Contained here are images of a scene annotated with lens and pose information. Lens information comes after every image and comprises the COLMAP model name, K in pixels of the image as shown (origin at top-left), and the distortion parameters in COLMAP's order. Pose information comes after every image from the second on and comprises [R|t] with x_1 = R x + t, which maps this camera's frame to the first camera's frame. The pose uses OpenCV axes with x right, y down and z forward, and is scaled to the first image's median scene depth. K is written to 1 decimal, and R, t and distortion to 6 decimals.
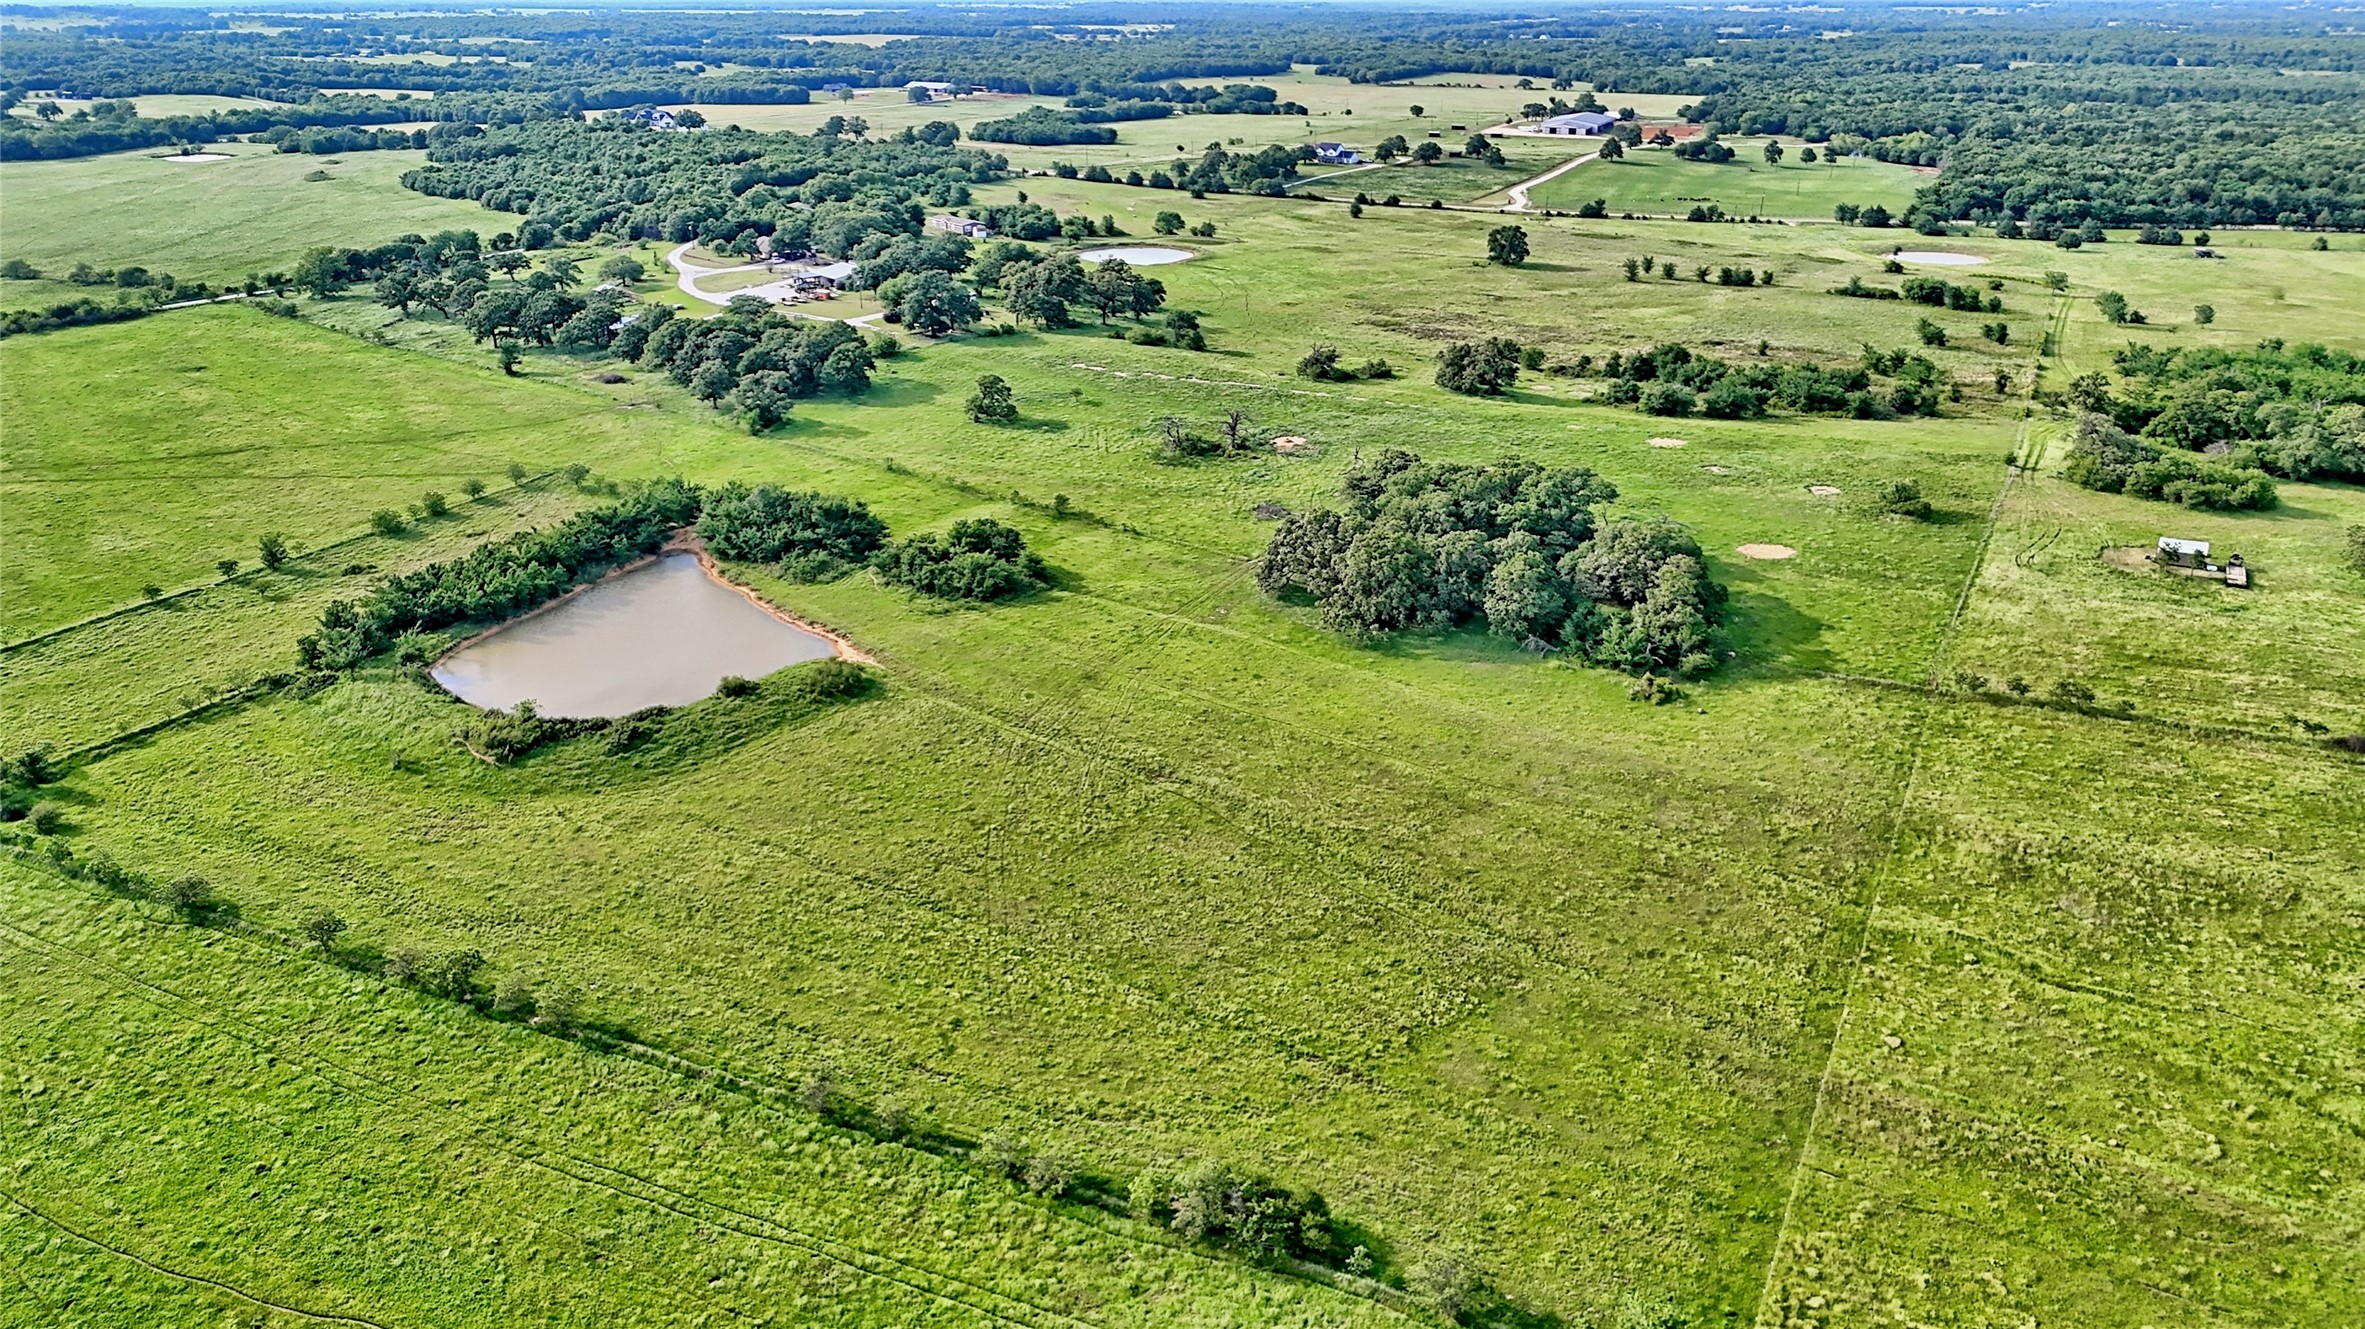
lens RADIAL K [[1741.8, 0, 1182.5], [0, 1741.8, 664.5], [0, 0, 1]] dist [0.075855, -0.092114]
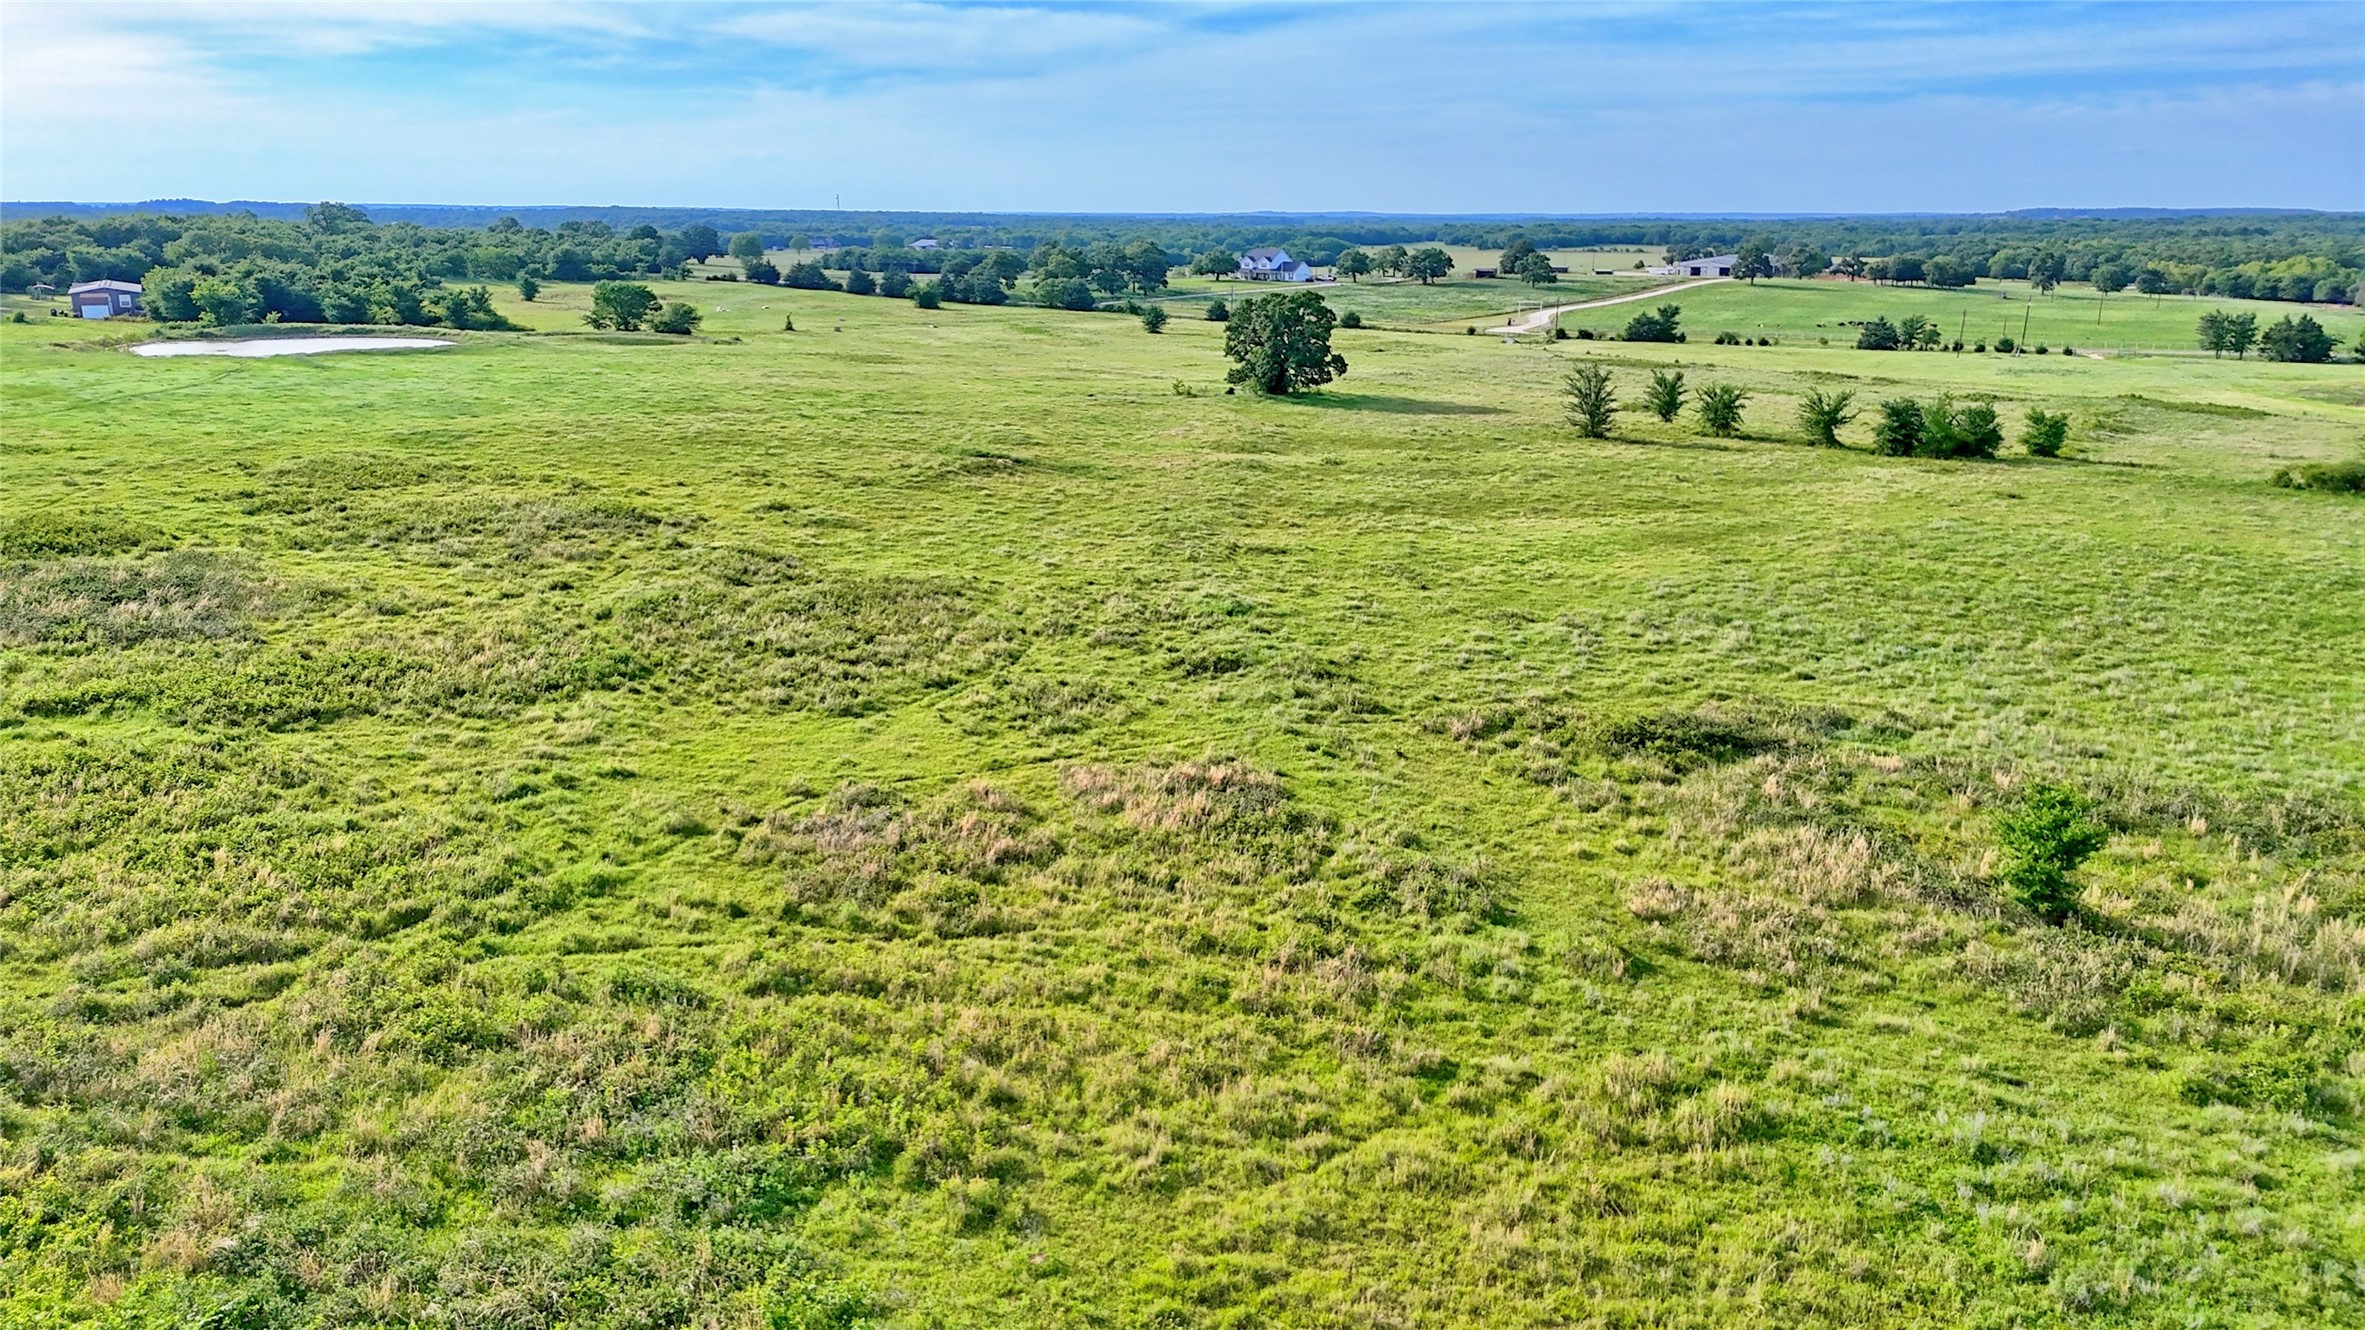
lens RADIAL K [[1741.8, 0, 1182.5], [0, 1741.8, 665.0], [0, 0, 1]] dist [0.075855, -0.092114]
pose [[0.990742, 0.034536, -0.131294, 0.223832], [-0.049898, 0.992044, -0.115580, -0.136290], [0.126257, 0.121062, 0.984583, 0.678541]]
